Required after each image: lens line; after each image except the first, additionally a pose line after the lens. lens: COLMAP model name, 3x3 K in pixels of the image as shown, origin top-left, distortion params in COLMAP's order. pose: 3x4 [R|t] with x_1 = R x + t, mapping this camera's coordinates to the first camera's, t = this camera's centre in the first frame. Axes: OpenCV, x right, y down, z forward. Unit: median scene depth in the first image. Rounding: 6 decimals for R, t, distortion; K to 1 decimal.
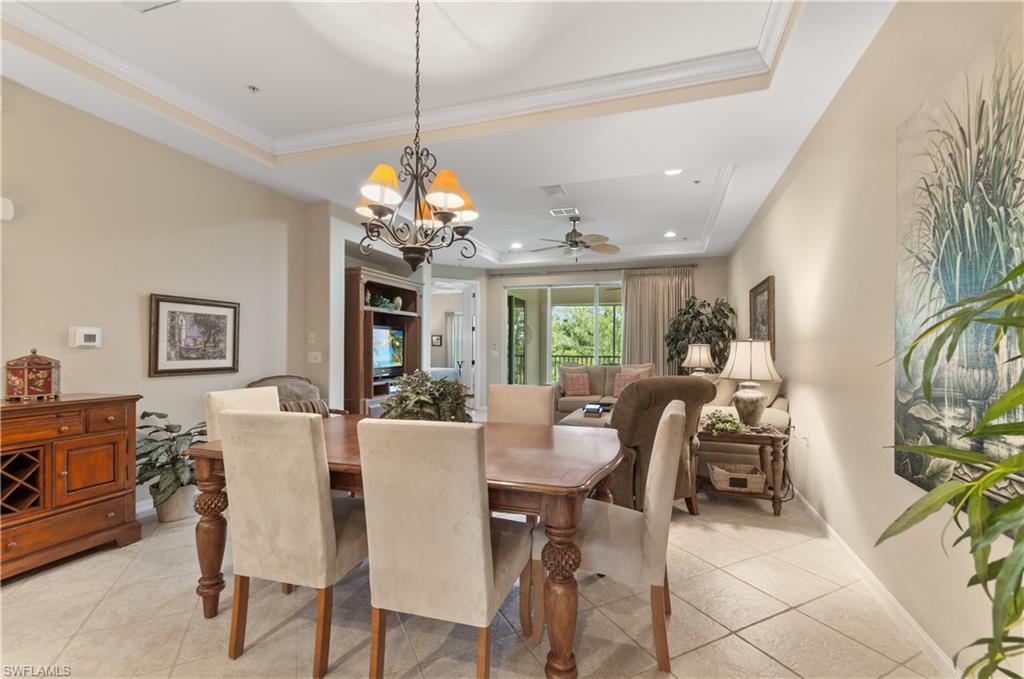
lens RADIAL K [[449.5, 0, 518.6], [0, 449.5, 347.6], [0, 0, 1]] dist [0.001778, 0.000464]
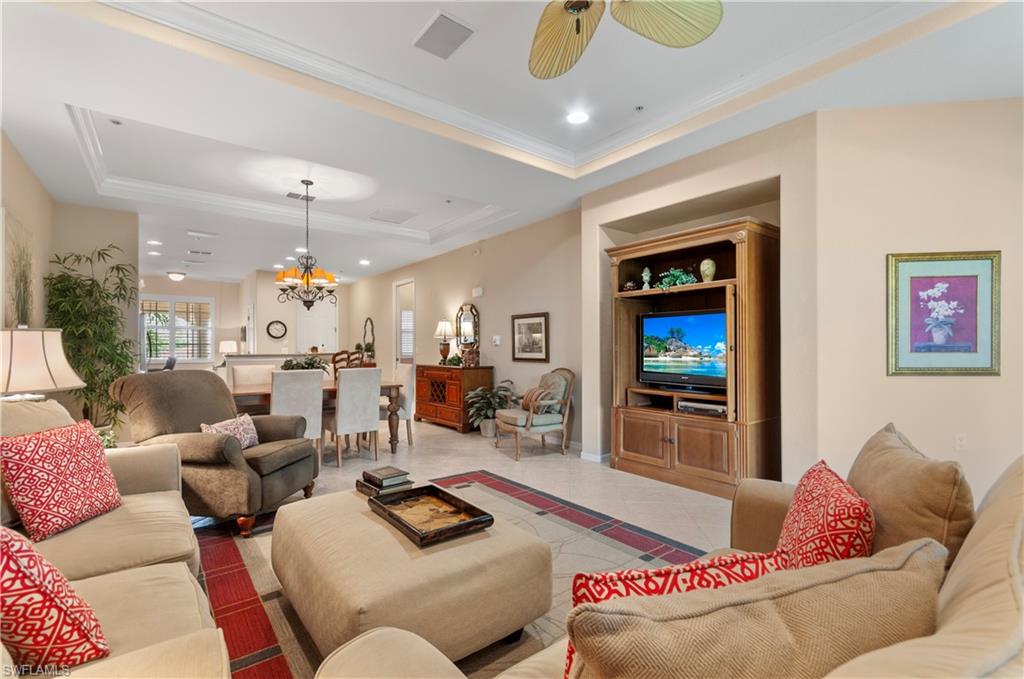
lens RADIAL K [[449.5, 0, 518.6], [0, 449.5, 347.6], [0, 0, 1]] dist [0.001778, 0.000464]
pose [[-0.548165, -0.002045, -0.836368, 0.612886], [0.000980, 0.999995, -0.003087, 0.013654], [0.836370, -0.002511, -0.548160, 1.782379]]
